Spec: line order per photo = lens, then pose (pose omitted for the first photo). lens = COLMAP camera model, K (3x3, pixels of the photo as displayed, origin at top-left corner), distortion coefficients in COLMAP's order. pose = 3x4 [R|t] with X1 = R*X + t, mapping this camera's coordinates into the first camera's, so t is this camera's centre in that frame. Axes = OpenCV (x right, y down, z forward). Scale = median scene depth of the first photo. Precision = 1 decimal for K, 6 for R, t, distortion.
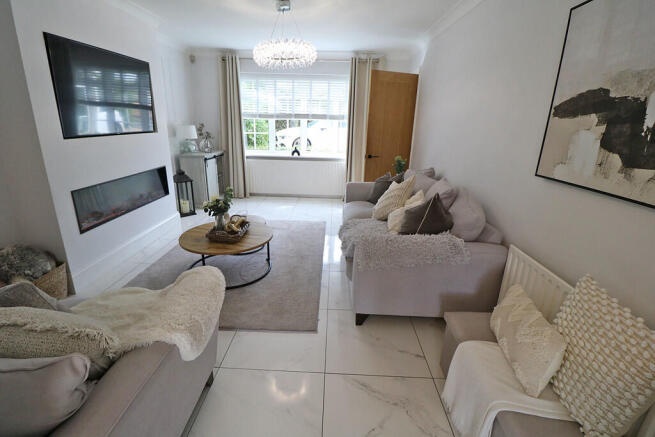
lens RADIAL K [[303.6, 0, 324.4], [0, 303.6, 213.6], [0, 0, 1]] dist [0.000653, -0.012665]
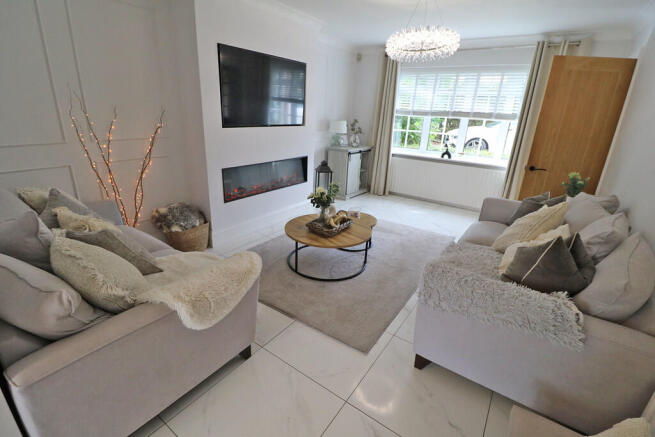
lens RADIAL K [[303.6, 0, 324.4], [0, 303.6, 213.6], [0, 0, 1]] dist [0.000653, -0.012665]
pose [[0.838699, 0.187747, -0.511209, 0.134269], [-0.182738, 0.981293, 0.060586, -0.027379], [0.513021, 0.042603, 0.857318, 0.078821]]
